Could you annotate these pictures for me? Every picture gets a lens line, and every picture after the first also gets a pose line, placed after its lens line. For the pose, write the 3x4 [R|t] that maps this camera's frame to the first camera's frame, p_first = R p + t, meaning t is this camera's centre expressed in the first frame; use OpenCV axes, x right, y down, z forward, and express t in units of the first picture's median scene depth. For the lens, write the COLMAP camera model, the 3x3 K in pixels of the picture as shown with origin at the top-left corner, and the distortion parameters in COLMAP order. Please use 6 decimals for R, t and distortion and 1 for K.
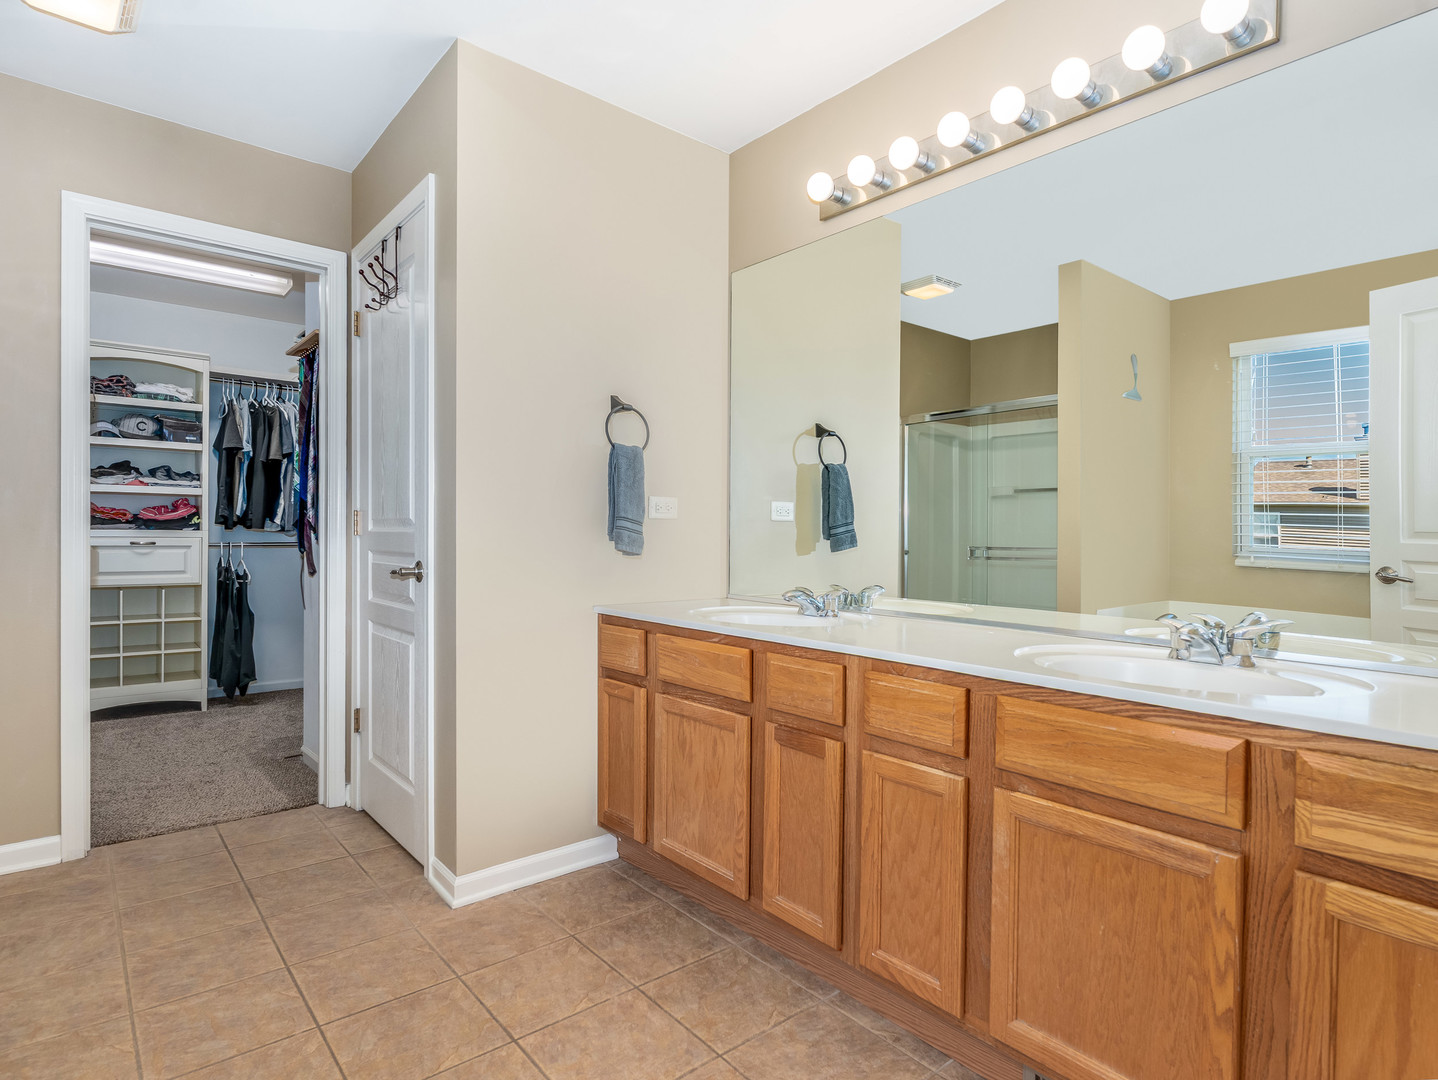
lens RADIAL K [[783.6, 0, 723.5], [0, 783.6, 536.6], [0, 0, 1]] dist [0.001904, 0.002453]
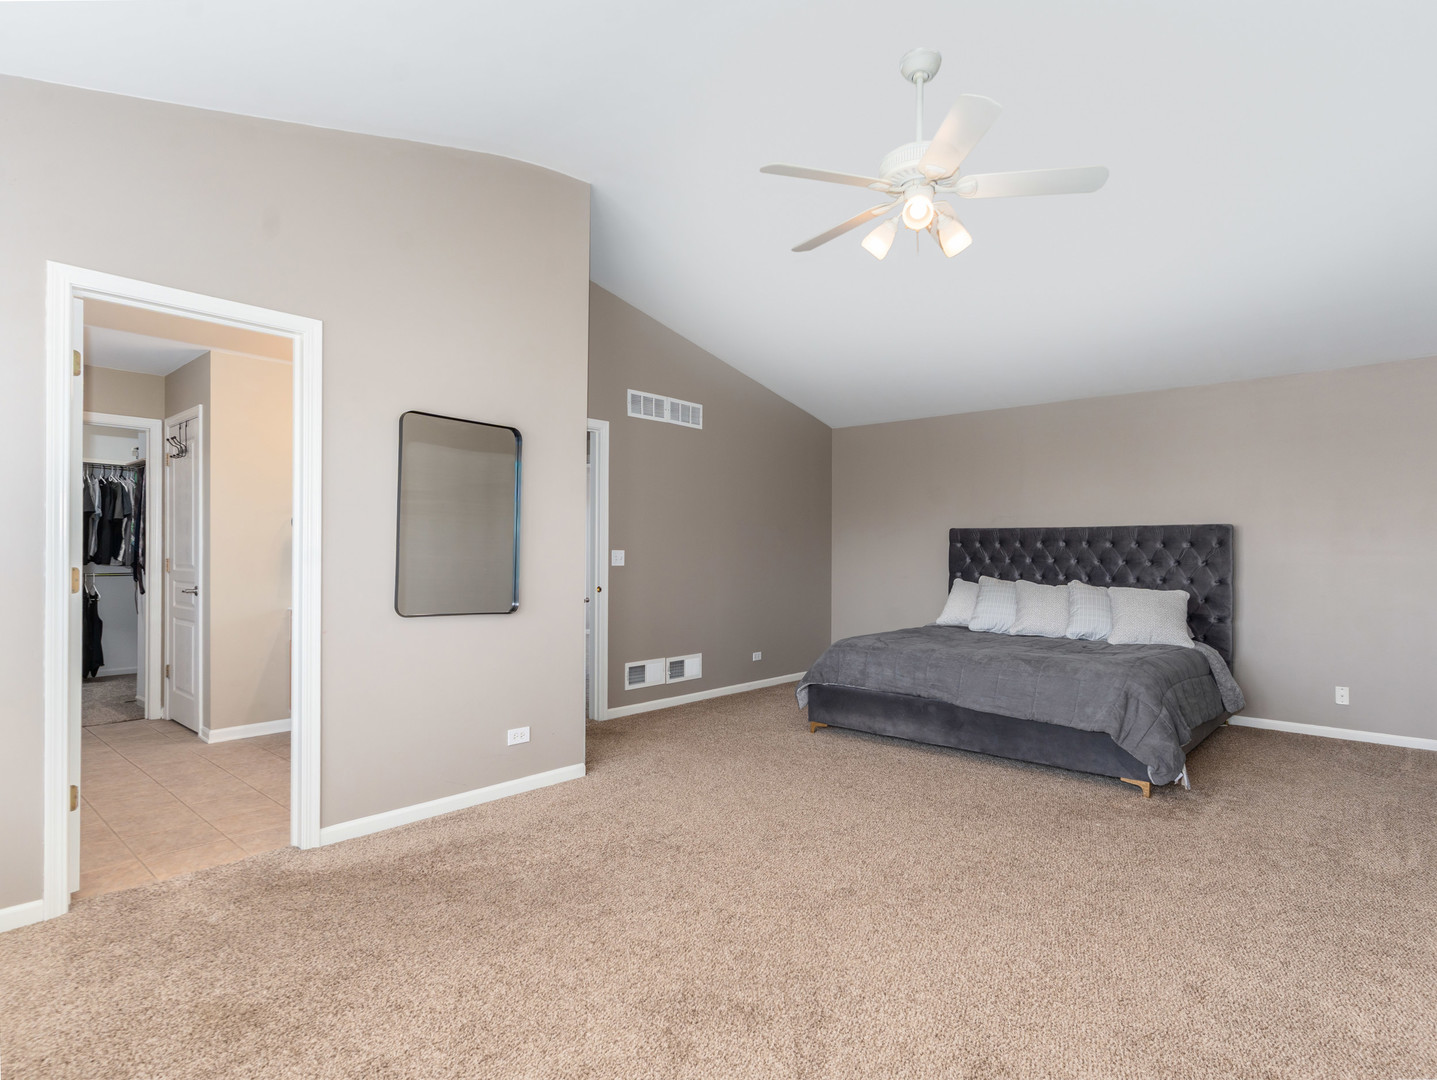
lens RADIAL K [[783.1, 0, 712.6], [0, 783.1, 549.8], [0, 0, 1]] dist [0.001904, 0.002453]
pose [[0.991153, -0.001913, 0.132710, 0.419639], [0.002901, 0.999970, -0.007250, -0.027266], [-0.132692, 0.007571, 0.991128, -0.751529]]
